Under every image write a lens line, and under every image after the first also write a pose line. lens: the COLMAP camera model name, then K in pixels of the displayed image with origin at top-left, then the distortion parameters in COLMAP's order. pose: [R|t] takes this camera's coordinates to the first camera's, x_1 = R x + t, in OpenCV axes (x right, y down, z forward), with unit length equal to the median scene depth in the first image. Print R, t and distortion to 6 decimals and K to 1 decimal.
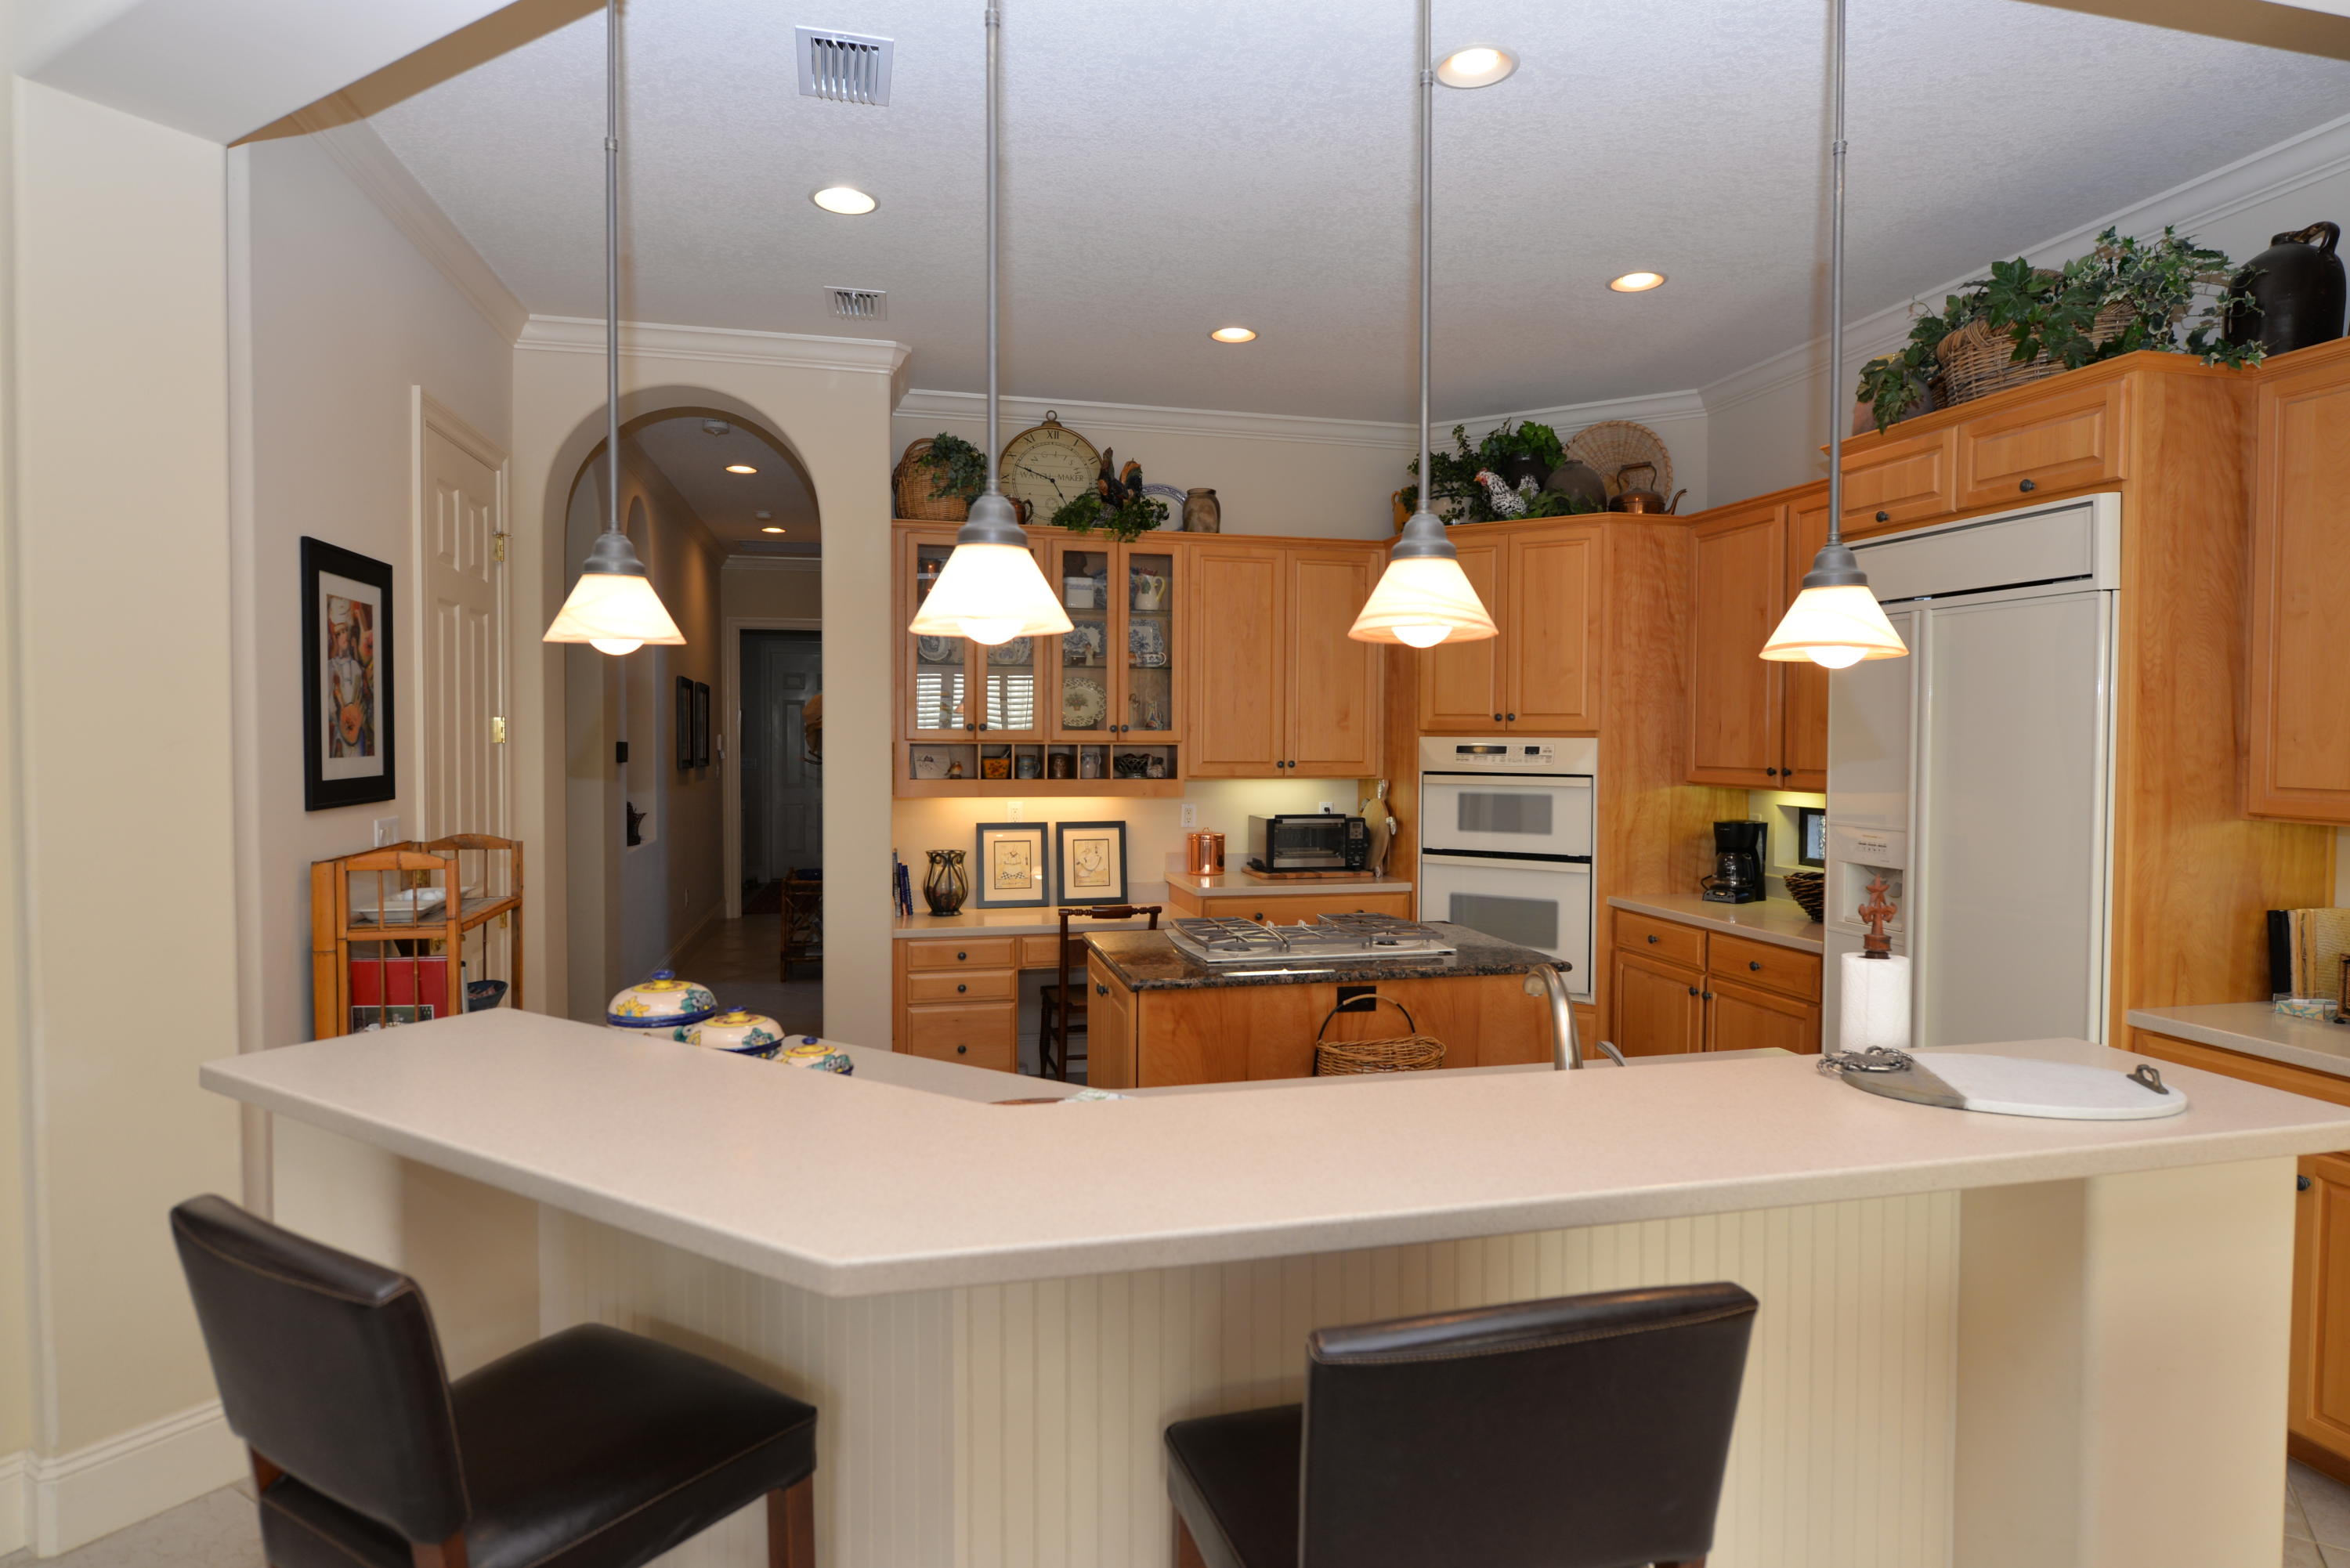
lens RADIAL K [[1270.0, 0, 1175.0], [0, 1270.0, 784.0], [0, 0, 1]] dist [0.000537, -0.000408]
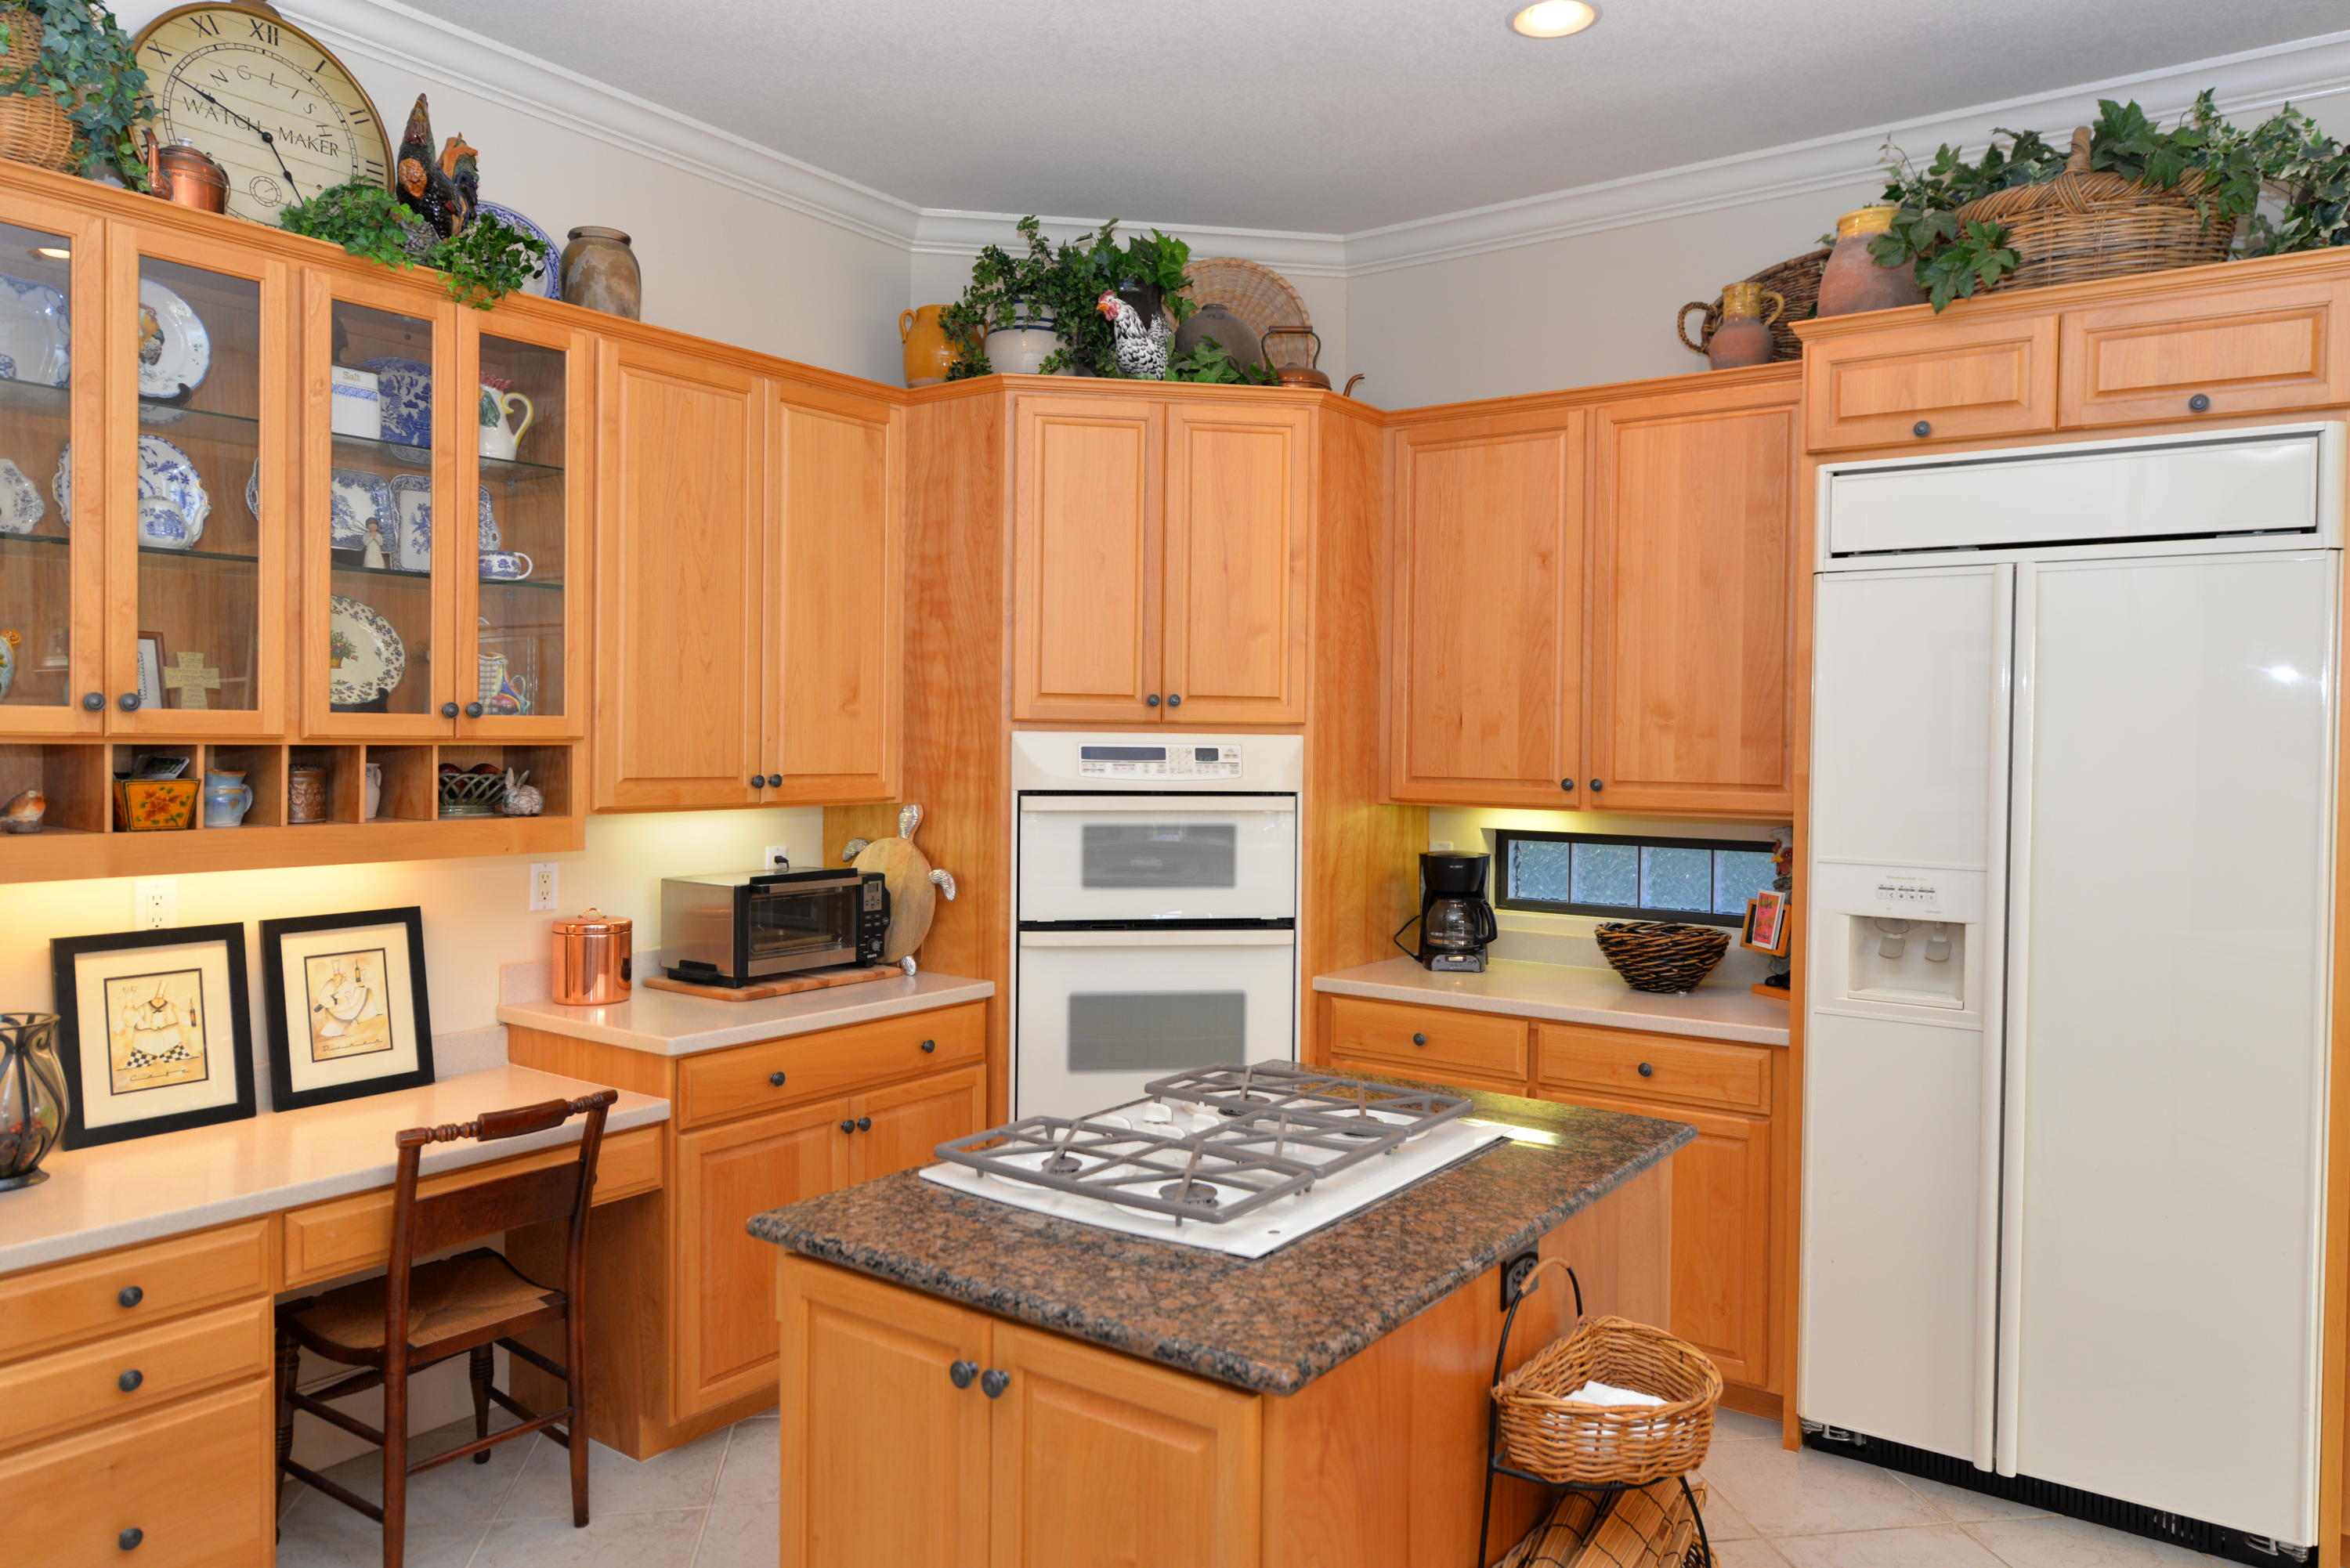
lens RADIAL K [[1564.9, 0, 1175.0], [0, 1564.9, 784.0], [0, 0, 1]] dist [-0.000500, -0.000088]
pose [[0.753811, -0.017714, 0.656852, -0.224390], [0.017699, 0.999821, 0.006650, -0.016423], [-0.656852, 0.006613, 0.753990, 0.406827]]
